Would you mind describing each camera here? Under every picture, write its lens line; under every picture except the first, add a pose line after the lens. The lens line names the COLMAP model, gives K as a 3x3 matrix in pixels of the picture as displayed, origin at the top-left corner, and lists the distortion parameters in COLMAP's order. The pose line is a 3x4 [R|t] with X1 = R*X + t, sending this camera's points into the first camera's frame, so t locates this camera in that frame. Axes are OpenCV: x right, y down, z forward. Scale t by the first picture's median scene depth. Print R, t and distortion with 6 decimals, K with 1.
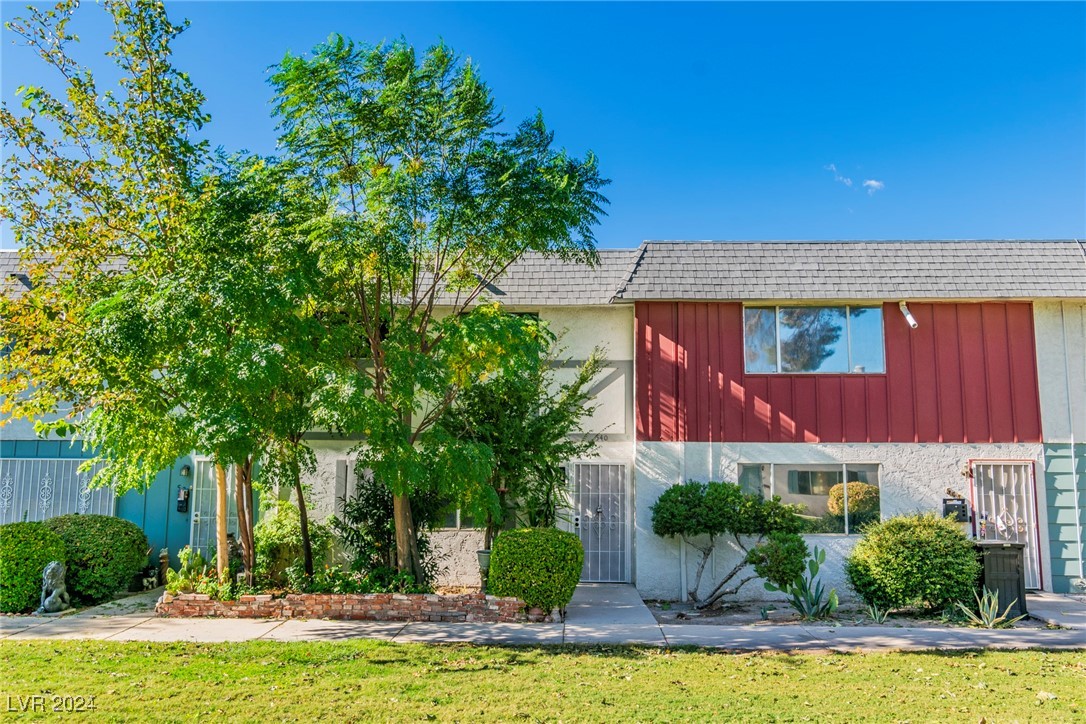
lens RADIAL K [[882.7, 0, 544.7], [0, 882.7, 363.6], [0, 0, 1]] dist [-0.001788, 0.000049]
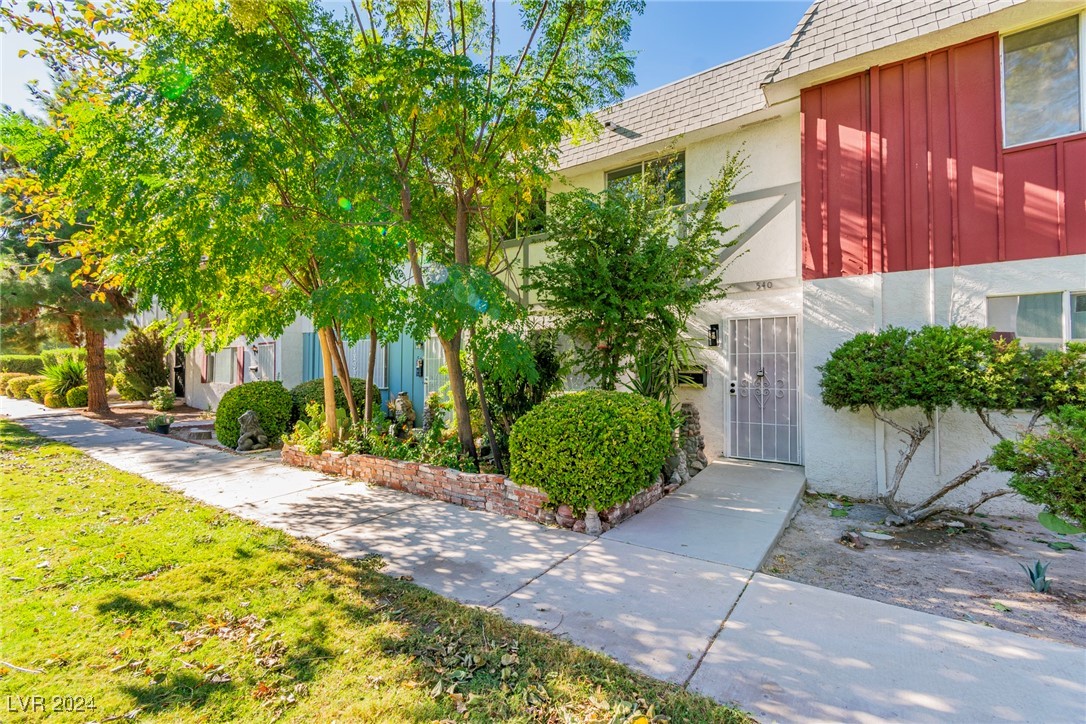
lens RADIAL K [[473.3, 0, 551.0], [0, 473.3, 358.6], [0, 0, 1]] dist [0.001084, -0.000234]
pose [[0.838698, -0.020556, -0.544209, 0.141626], [0.077243, 0.993675, 0.081508, 0.104705], [0.539092, -0.110397, 0.834981, 0.550283]]
